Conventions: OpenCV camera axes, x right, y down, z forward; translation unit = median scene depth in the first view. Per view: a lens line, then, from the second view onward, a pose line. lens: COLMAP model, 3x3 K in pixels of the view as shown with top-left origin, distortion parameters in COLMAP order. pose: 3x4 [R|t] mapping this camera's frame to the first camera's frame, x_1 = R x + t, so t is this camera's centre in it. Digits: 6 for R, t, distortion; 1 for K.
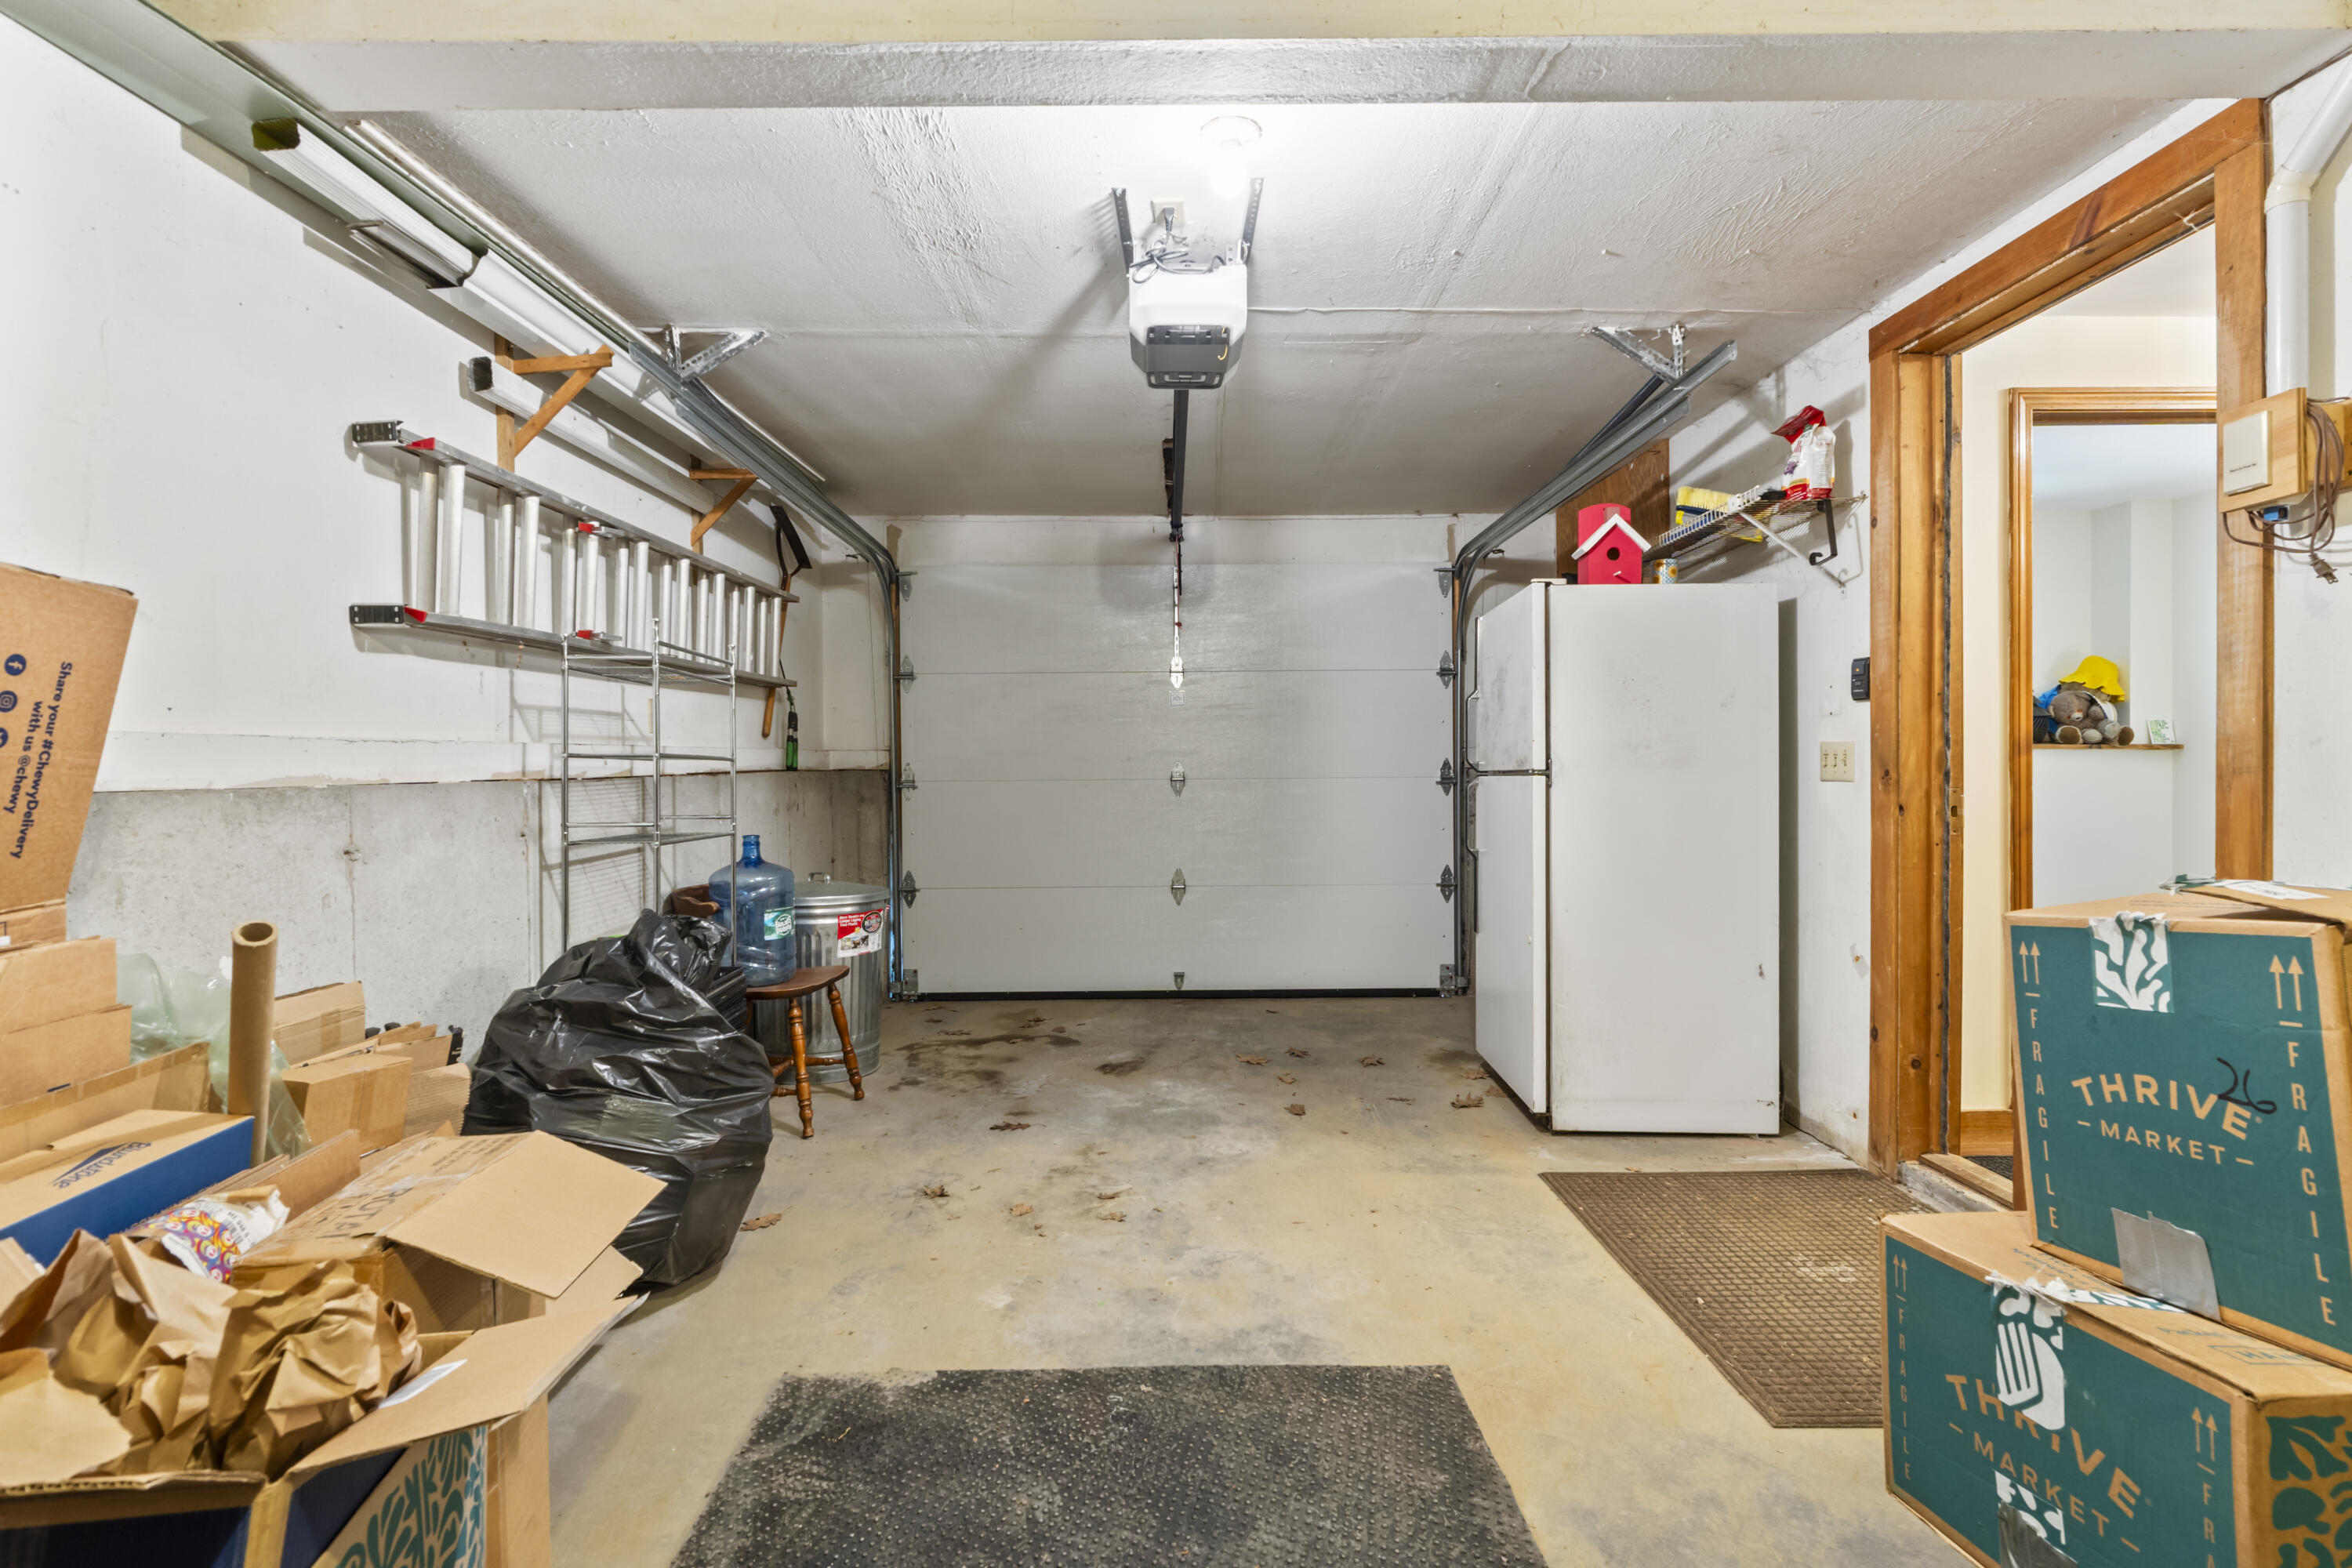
lens RADIAL K [[1136.7, 0, 1176.7], [0, 1136.7, 777.5], [0, 0, 1]] dist [0.002041, 0.000078]
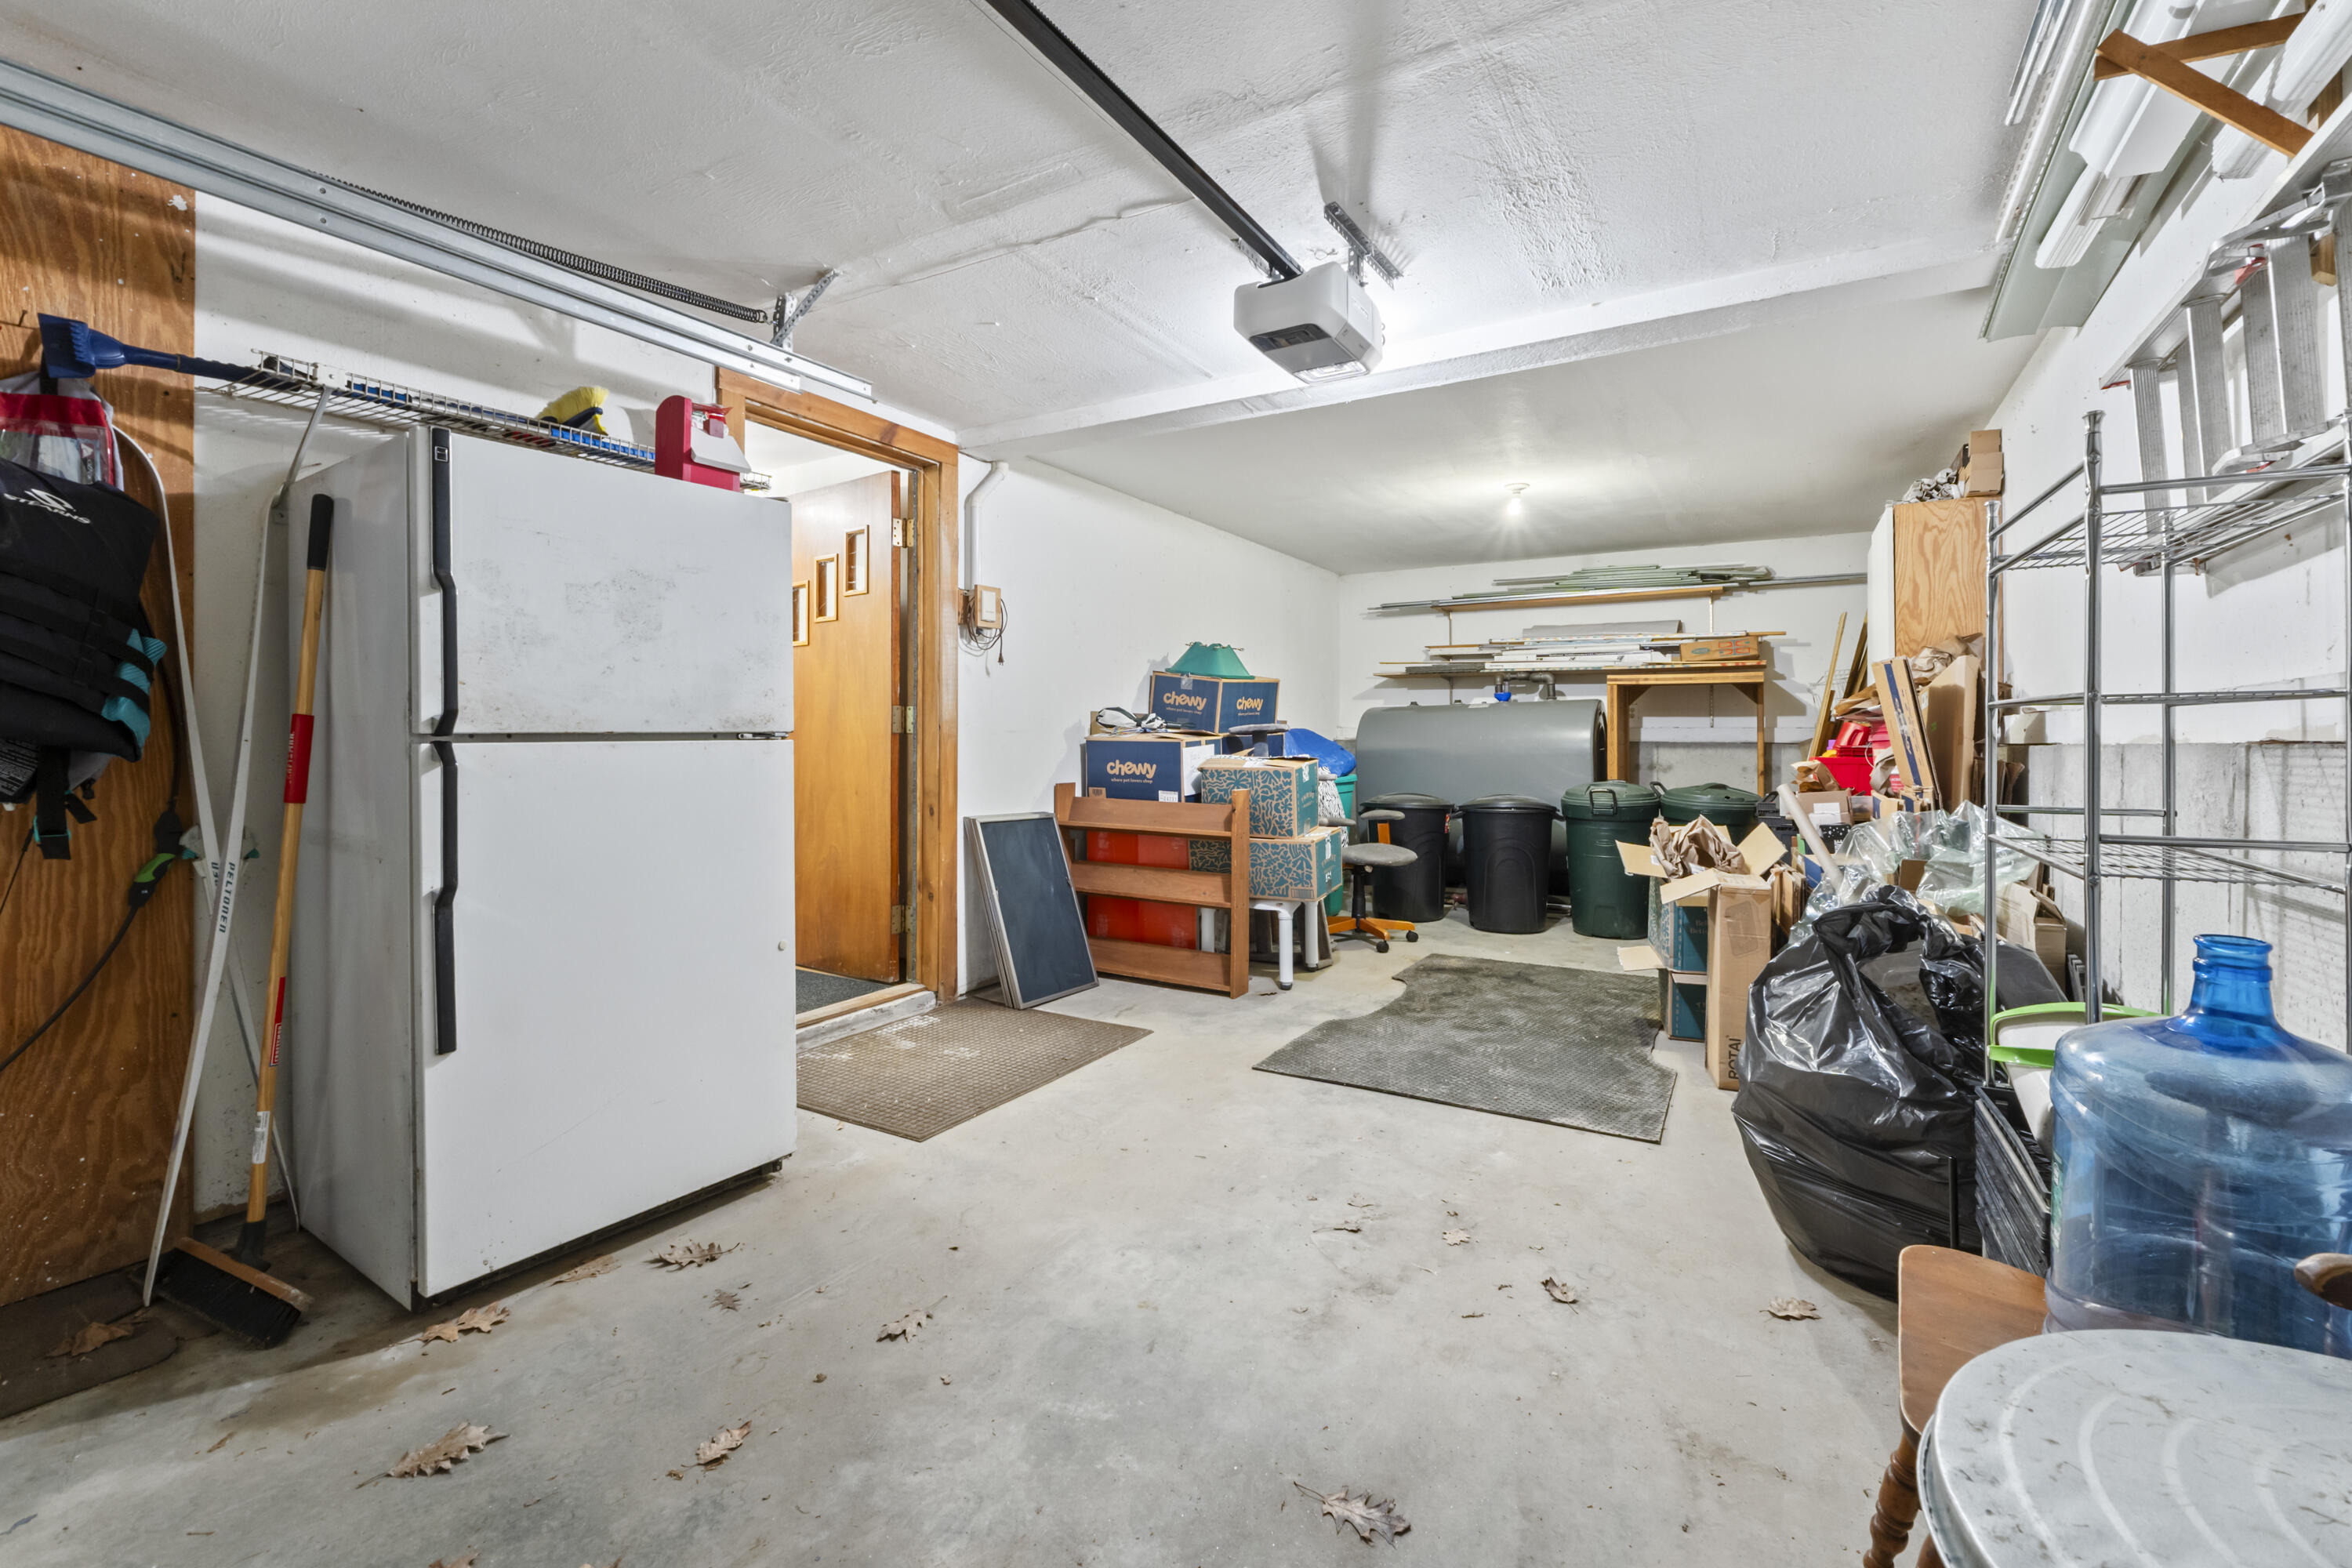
lens RADIAL K [[1018.0, 0, 1175.0], [0, 1018.0, 728.3], [0, 0, 1]] dist [-0.006021, -0.000108]
pose [[-0.853771, 0.006227, 0.520612, -0.368516], [0.004522, 0.999979, -0.004545, -0.006803], [-0.520629, -0.001526, -0.853781, 1.812573]]
